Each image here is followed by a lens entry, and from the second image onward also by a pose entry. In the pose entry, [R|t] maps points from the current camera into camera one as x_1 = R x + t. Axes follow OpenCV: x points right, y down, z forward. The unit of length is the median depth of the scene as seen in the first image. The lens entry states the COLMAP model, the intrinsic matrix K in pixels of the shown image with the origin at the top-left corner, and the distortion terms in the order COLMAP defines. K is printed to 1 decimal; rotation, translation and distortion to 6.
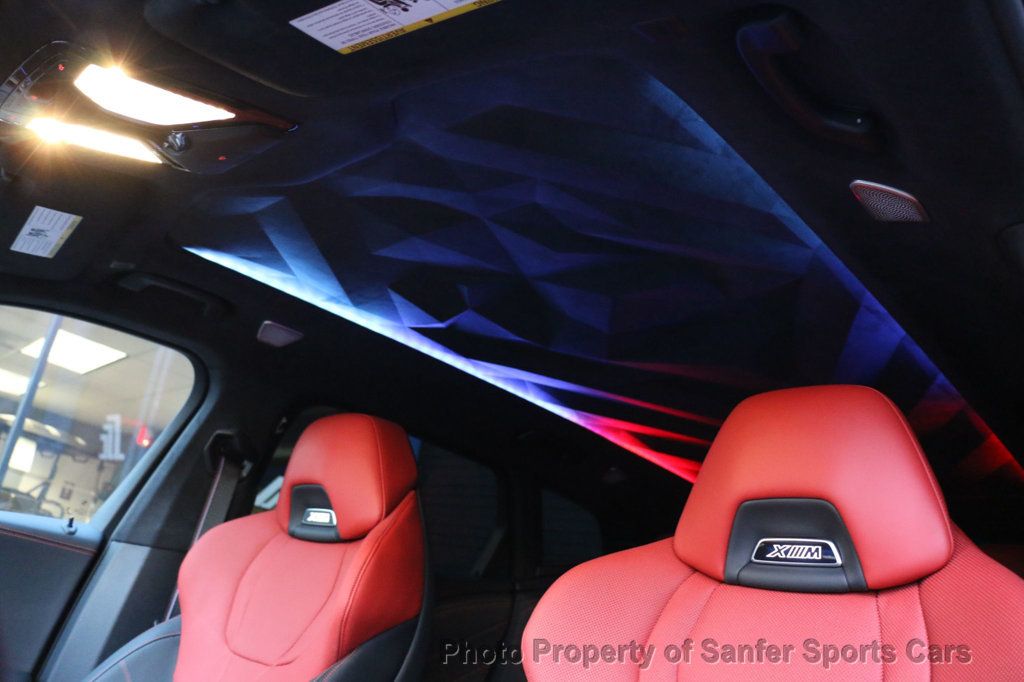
lens RADIAL K [[820.0, 0, 512.0], [0, 820.0, 341.0], [0, 0, 1]] dist [-0.192147, 0.157448]
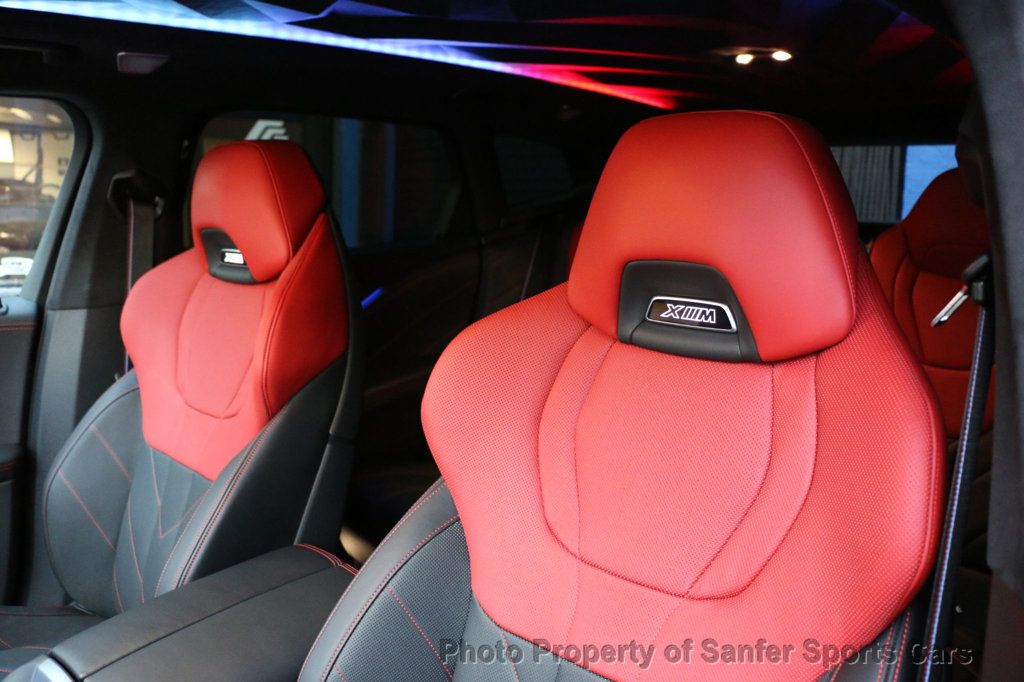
lens RADIAL K [[820.0, 0, 512.0], [0, 820.0, 341.0], [0, 0, 1]] dist [-0.192147, 0.157448]
pose [[0.988818, -0.138081, -0.056323, 0.138976], [0.147892, 0.859502, 0.489270, -0.124019], [-0.019149, -0.492128, 0.870312, 0.129499]]
